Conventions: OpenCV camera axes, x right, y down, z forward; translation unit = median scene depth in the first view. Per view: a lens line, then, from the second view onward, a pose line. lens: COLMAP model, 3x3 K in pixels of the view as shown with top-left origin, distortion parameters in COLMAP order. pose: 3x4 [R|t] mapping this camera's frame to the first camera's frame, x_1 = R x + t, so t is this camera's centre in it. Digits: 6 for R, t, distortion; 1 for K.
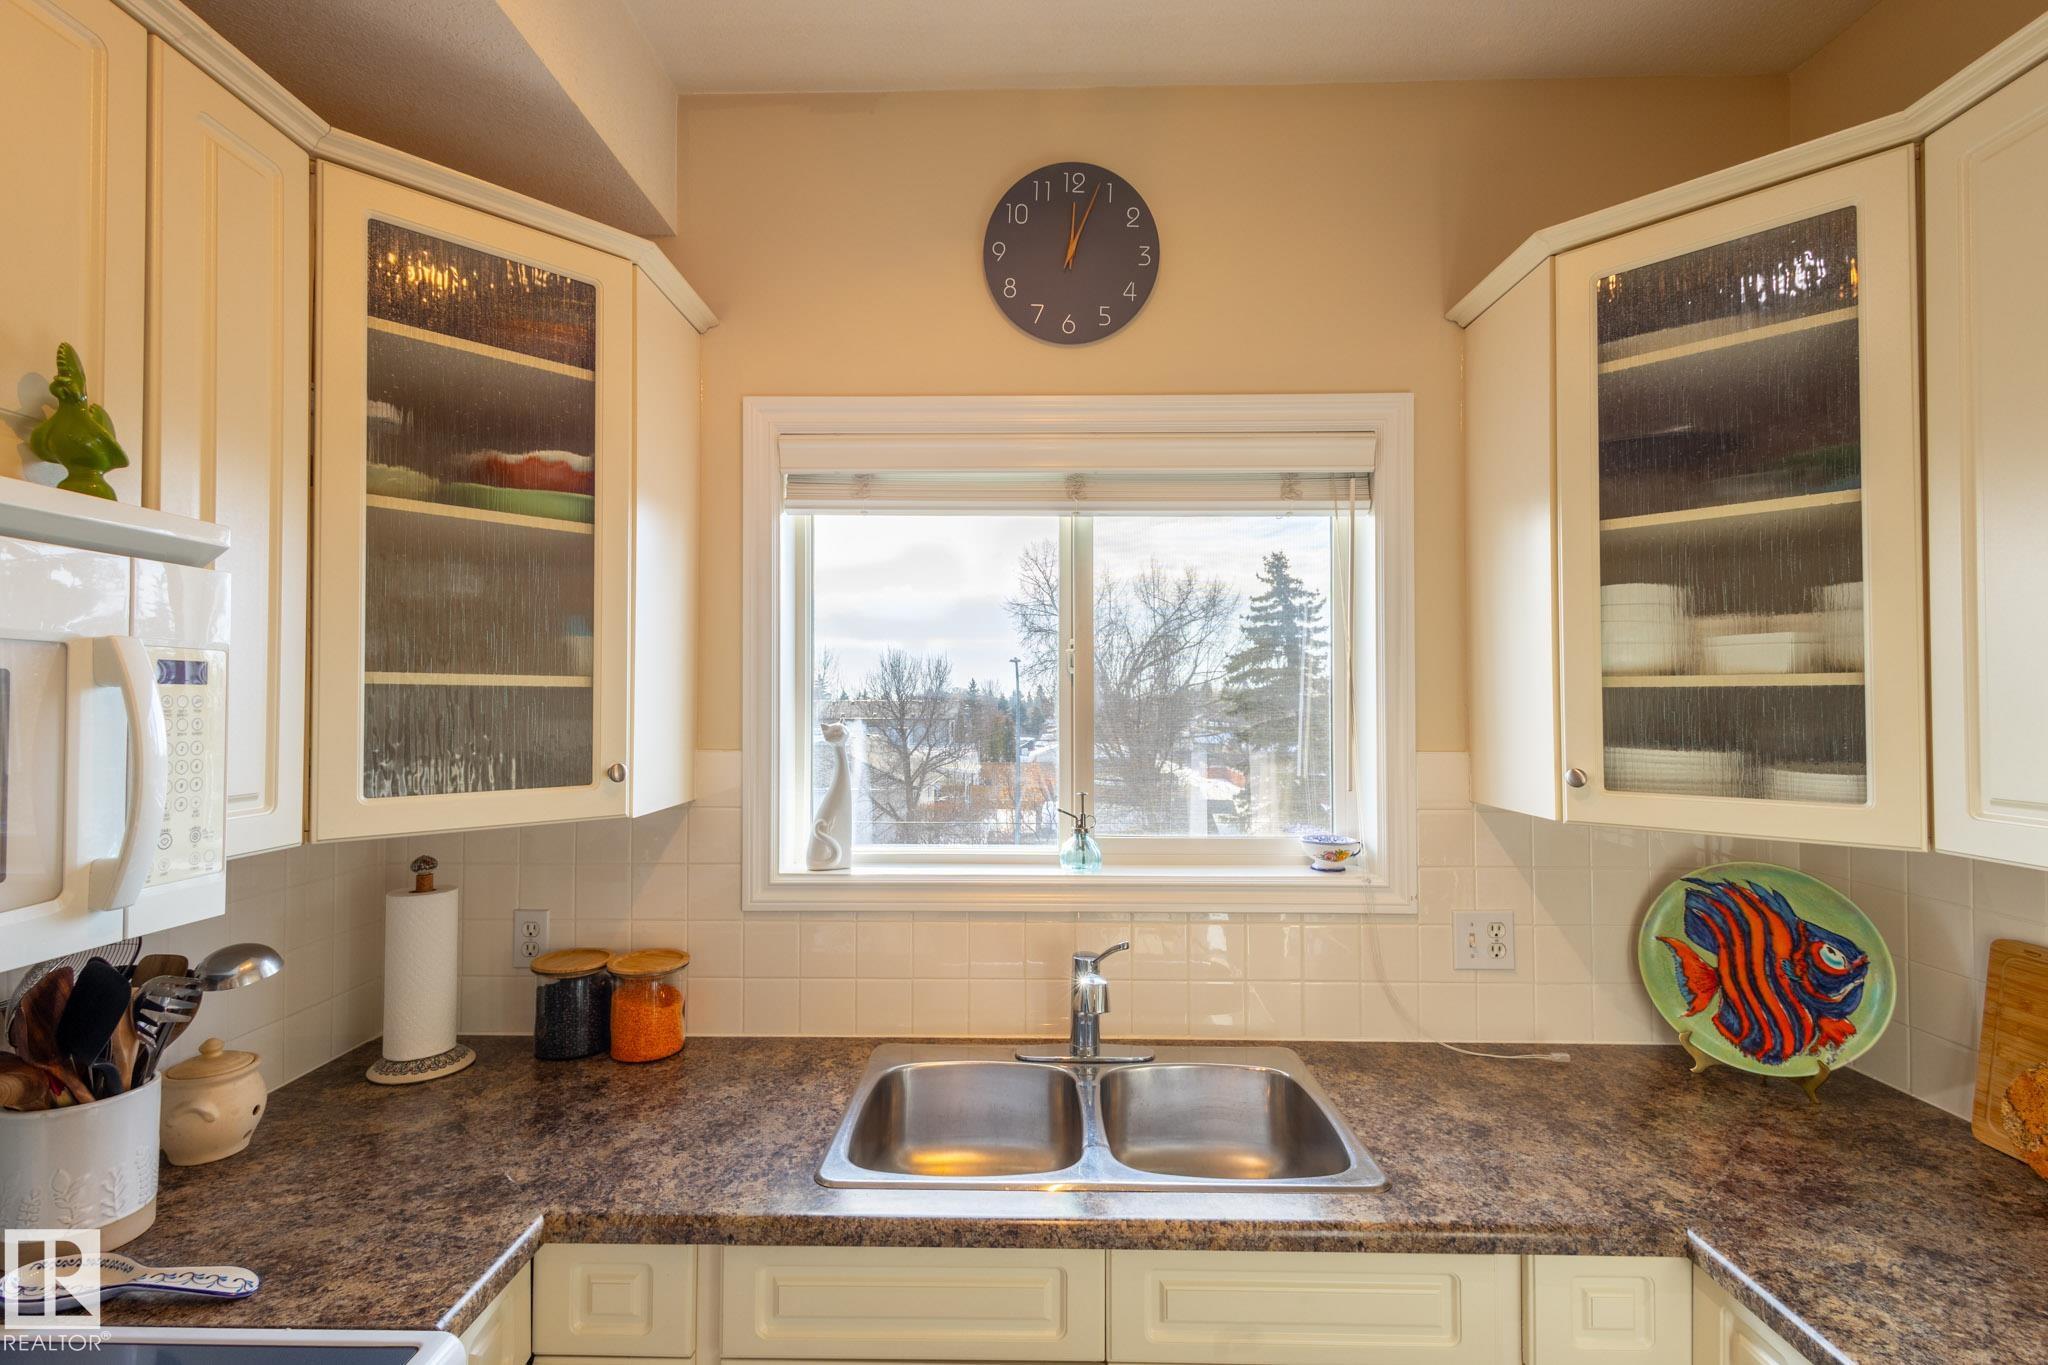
lens RADIAL K [[953.2, 0, 1024.0], [0, 953.2, 682.5], [0, 0, 1]] dist [0.015266, -0.001083]
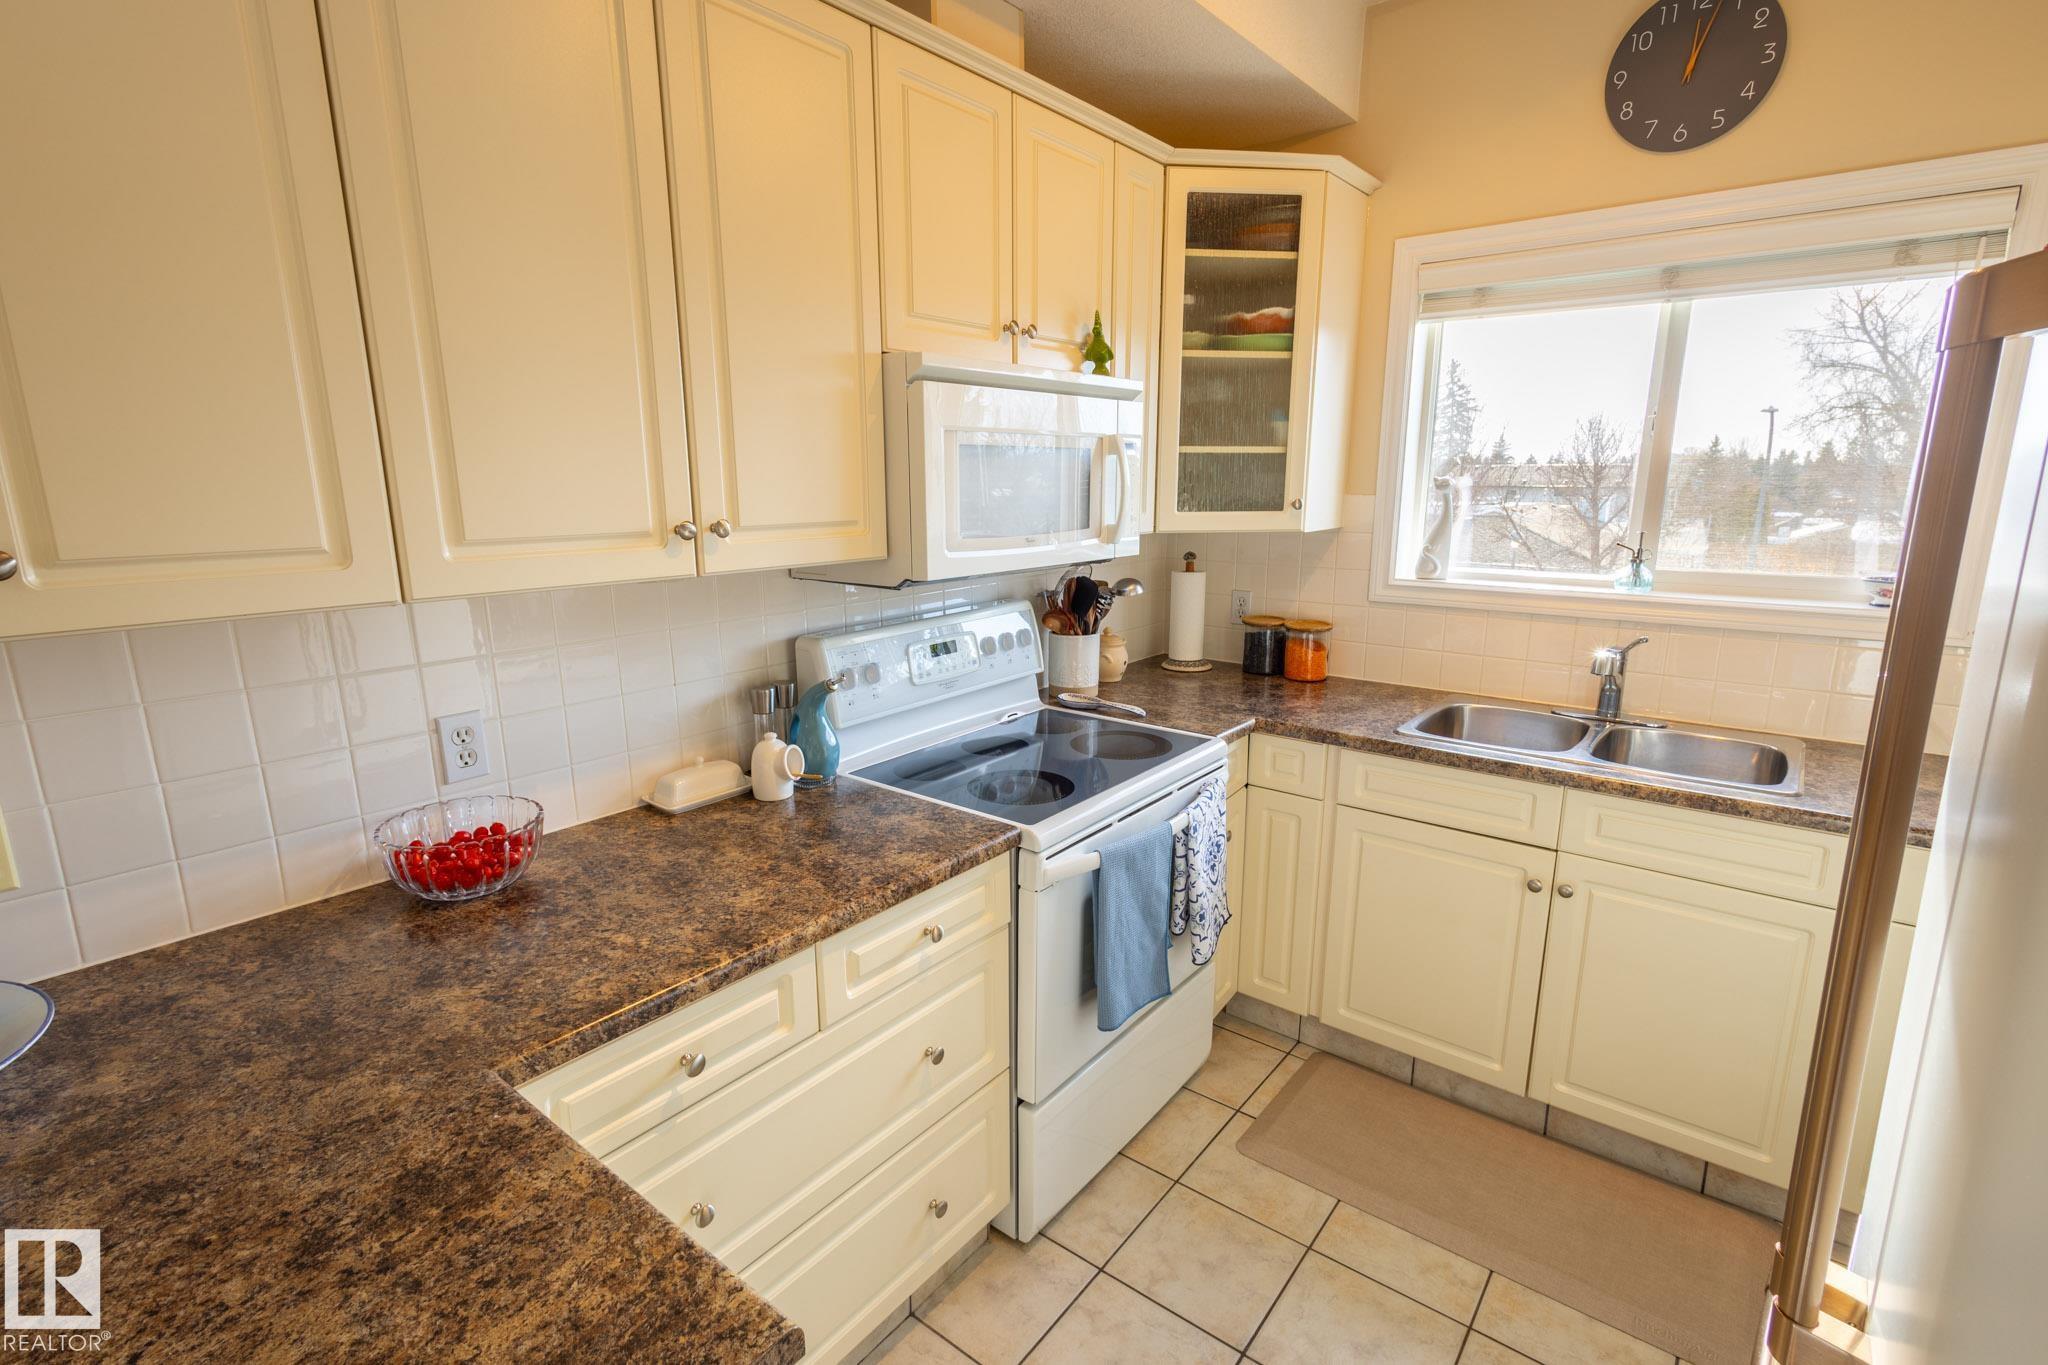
lens RADIAL K [[953.2, 0, 1024.0], [0, 953.2, 682.5], [0, 0, 1]] dist [0.015266, -0.001083]
pose [[0.790081, 0.131615, -0.598707, 0.246596], [0.015421, 0.972102, 0.234049, -0.002822], [0.612809, -0.194150, 0.766010, -0.654500]]
